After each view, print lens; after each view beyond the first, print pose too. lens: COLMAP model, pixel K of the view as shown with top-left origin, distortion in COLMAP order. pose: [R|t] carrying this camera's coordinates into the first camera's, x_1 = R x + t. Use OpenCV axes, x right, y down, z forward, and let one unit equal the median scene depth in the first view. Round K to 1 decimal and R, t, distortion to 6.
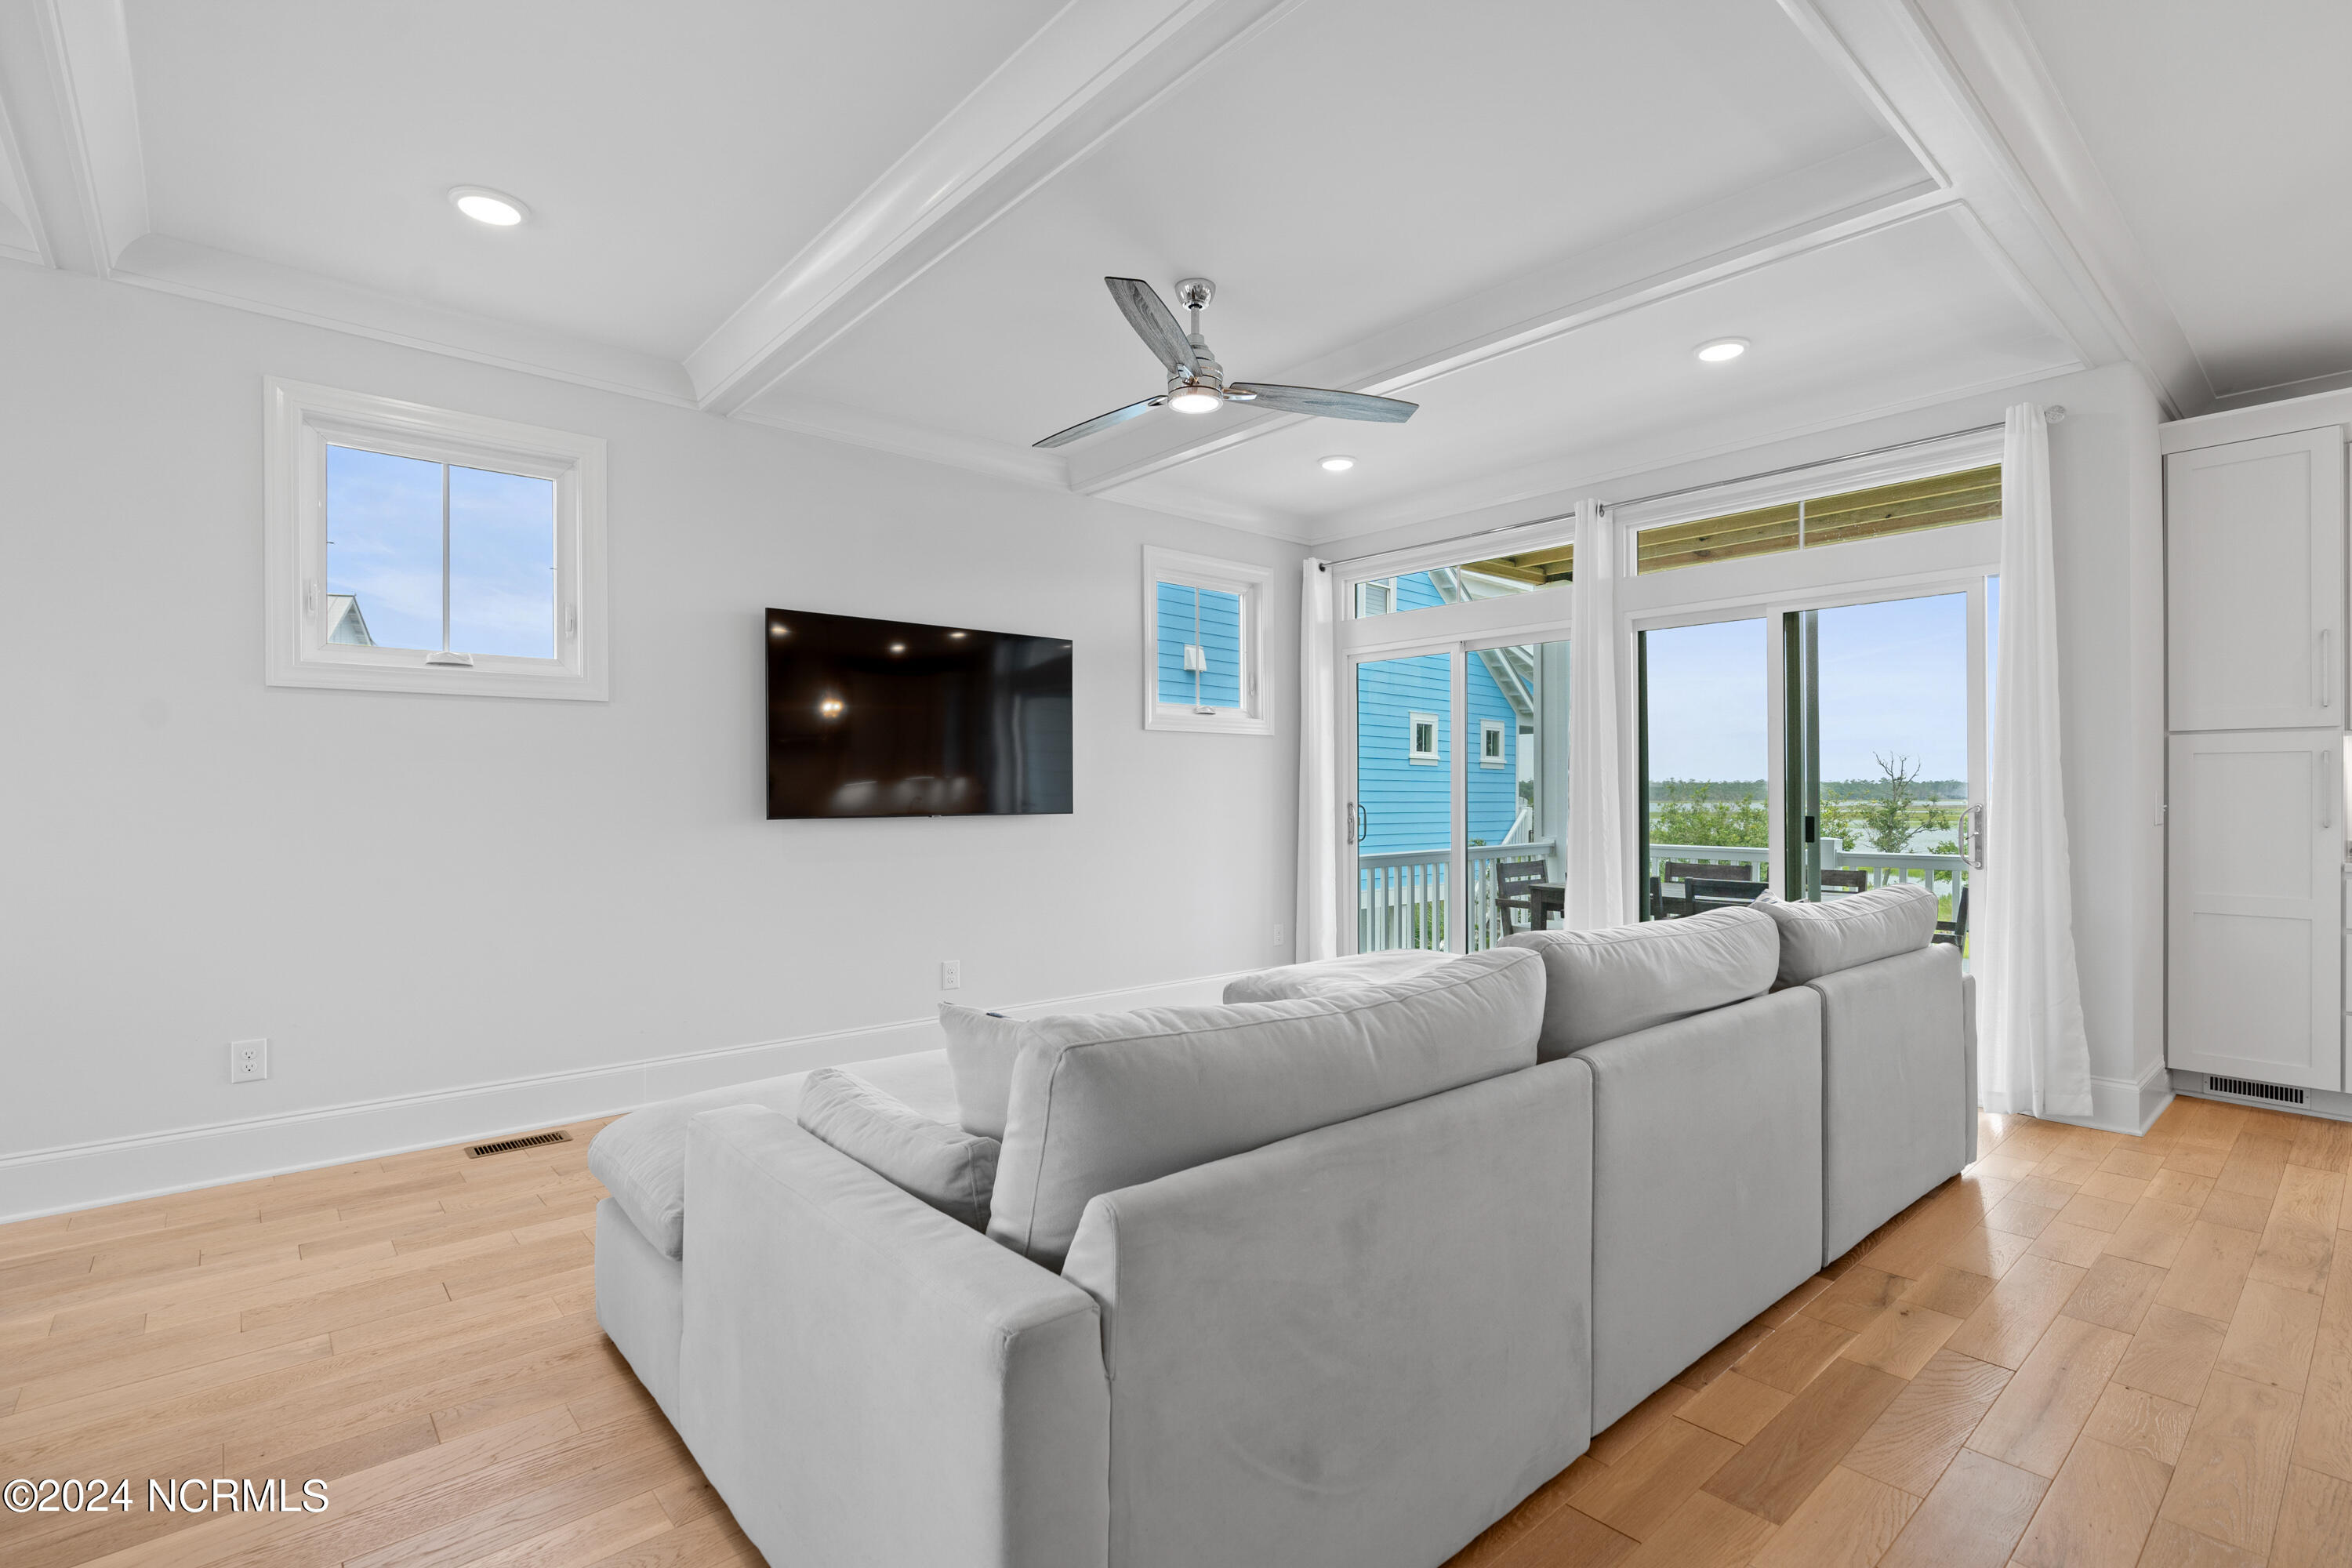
lens RADIAL K [[1090.3, 0, 1184.3], [0, 1090.3, 778.4], [0, 0, 1]] dist [0.000663, 0.002003]
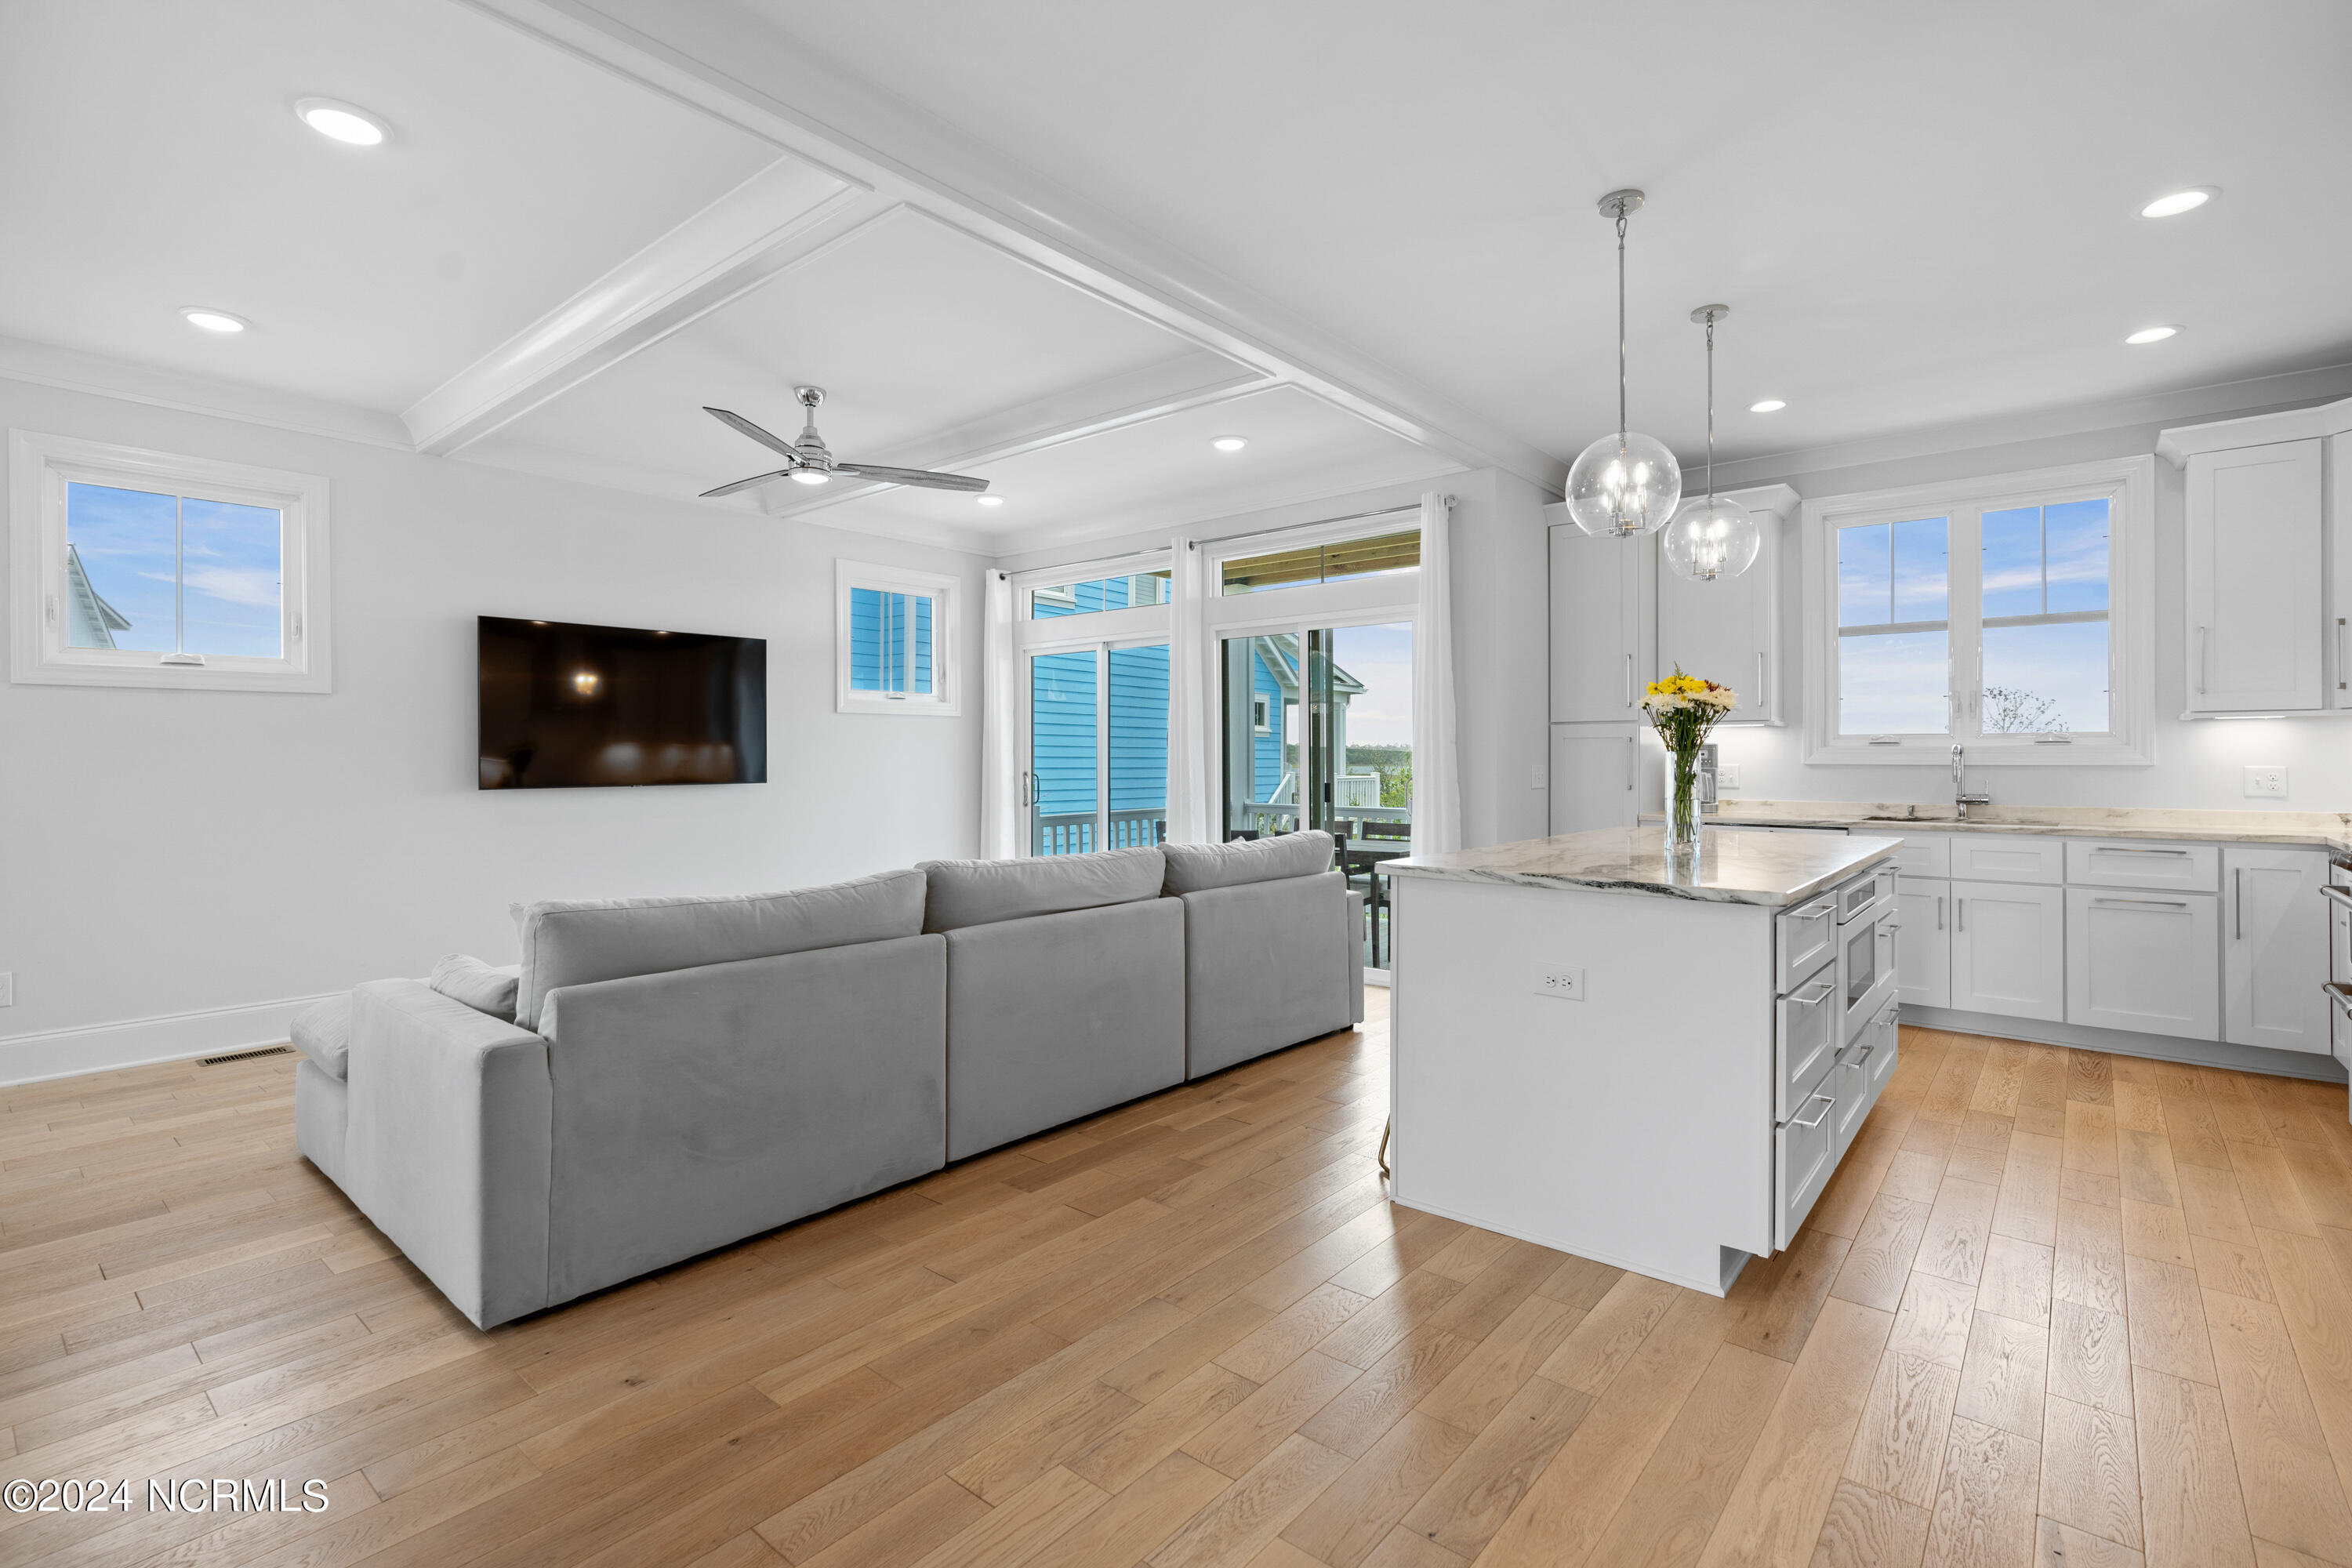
lens RADIAL K [[1090.3, 0, 1187.1], [0, 1090.3, 742.3], [0, 0, 1]] dist [0.000663, 0.002003]
pose [[0.989498, 0.001575, 0.144535, 0.242236], [-0.001653, 0.999999, 0.000422, -0.017990], [-0.144534, -0.000657, 0.989500, -0.344106]]
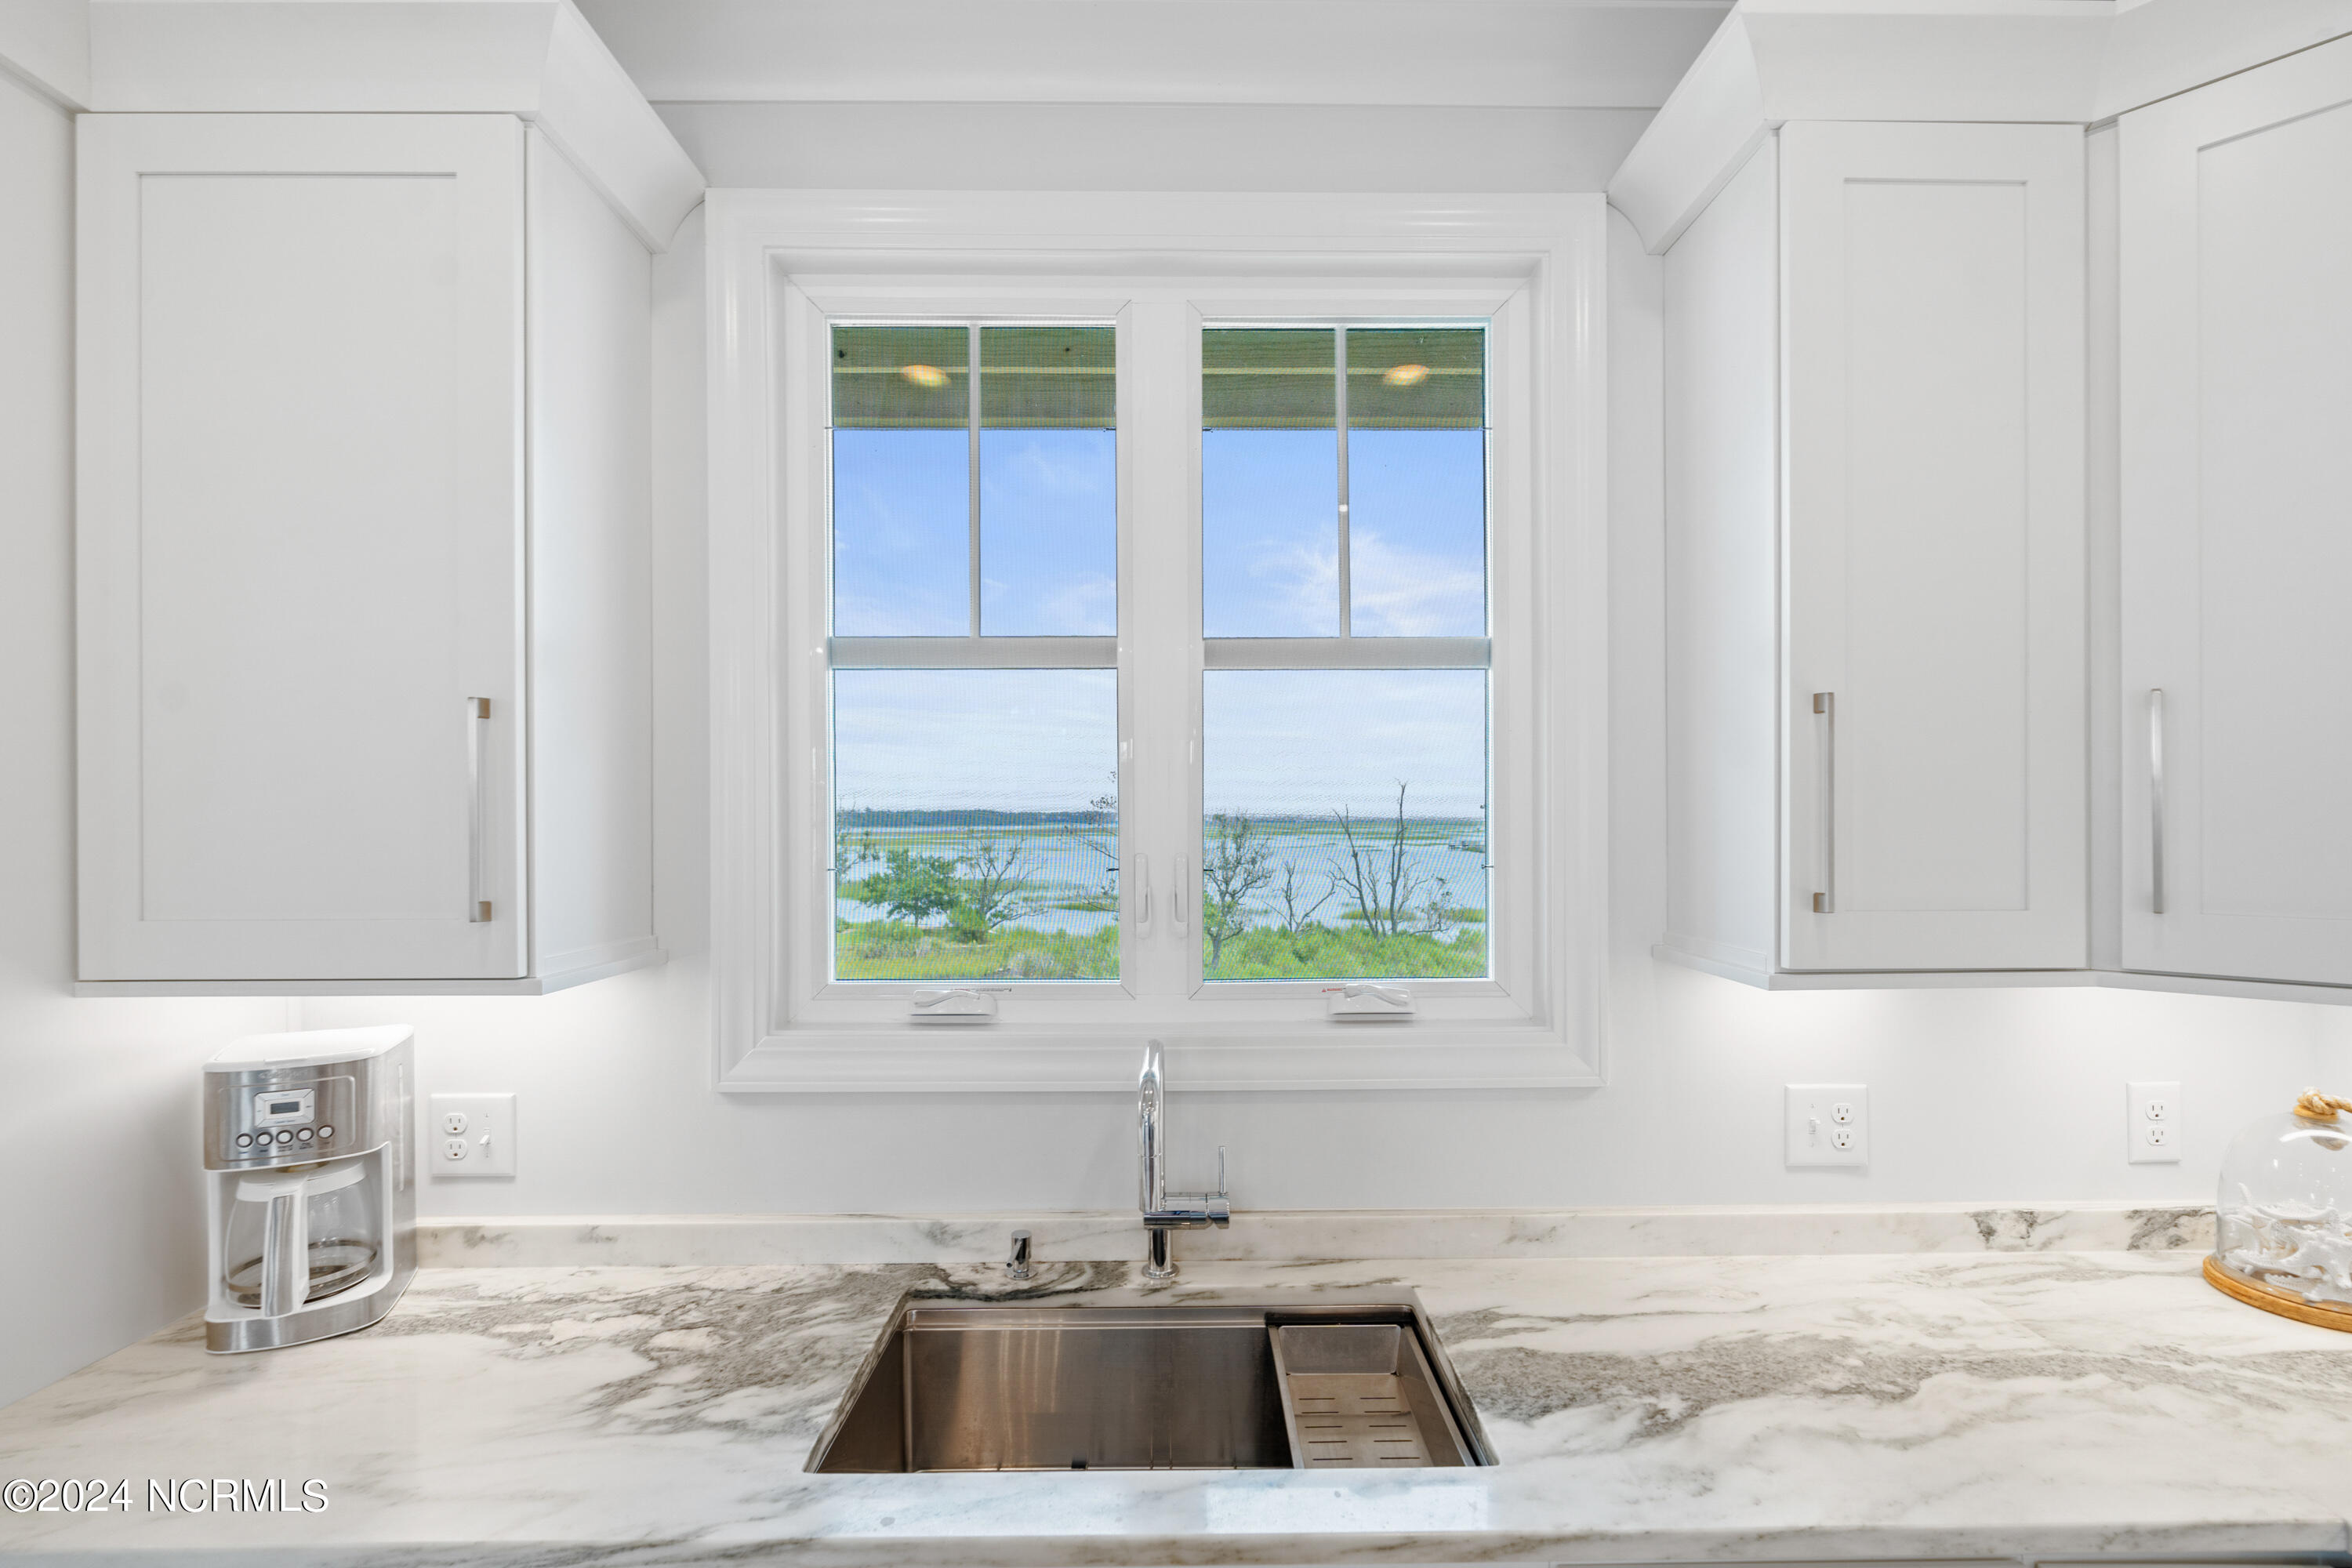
lens RADIAL K [[1090.3, 0, 1170.8], [0, 1090.3, 790.2], [0, 0, 1]] dist [0.000663, 0.002003]
pose [[0.662603, 0.018034, 0.748754, 1.047117], [-0.003571, 0.999775, -0.020920, -0.098698], [-0.748962, 0.011188, 0.662518, 0.541626]]
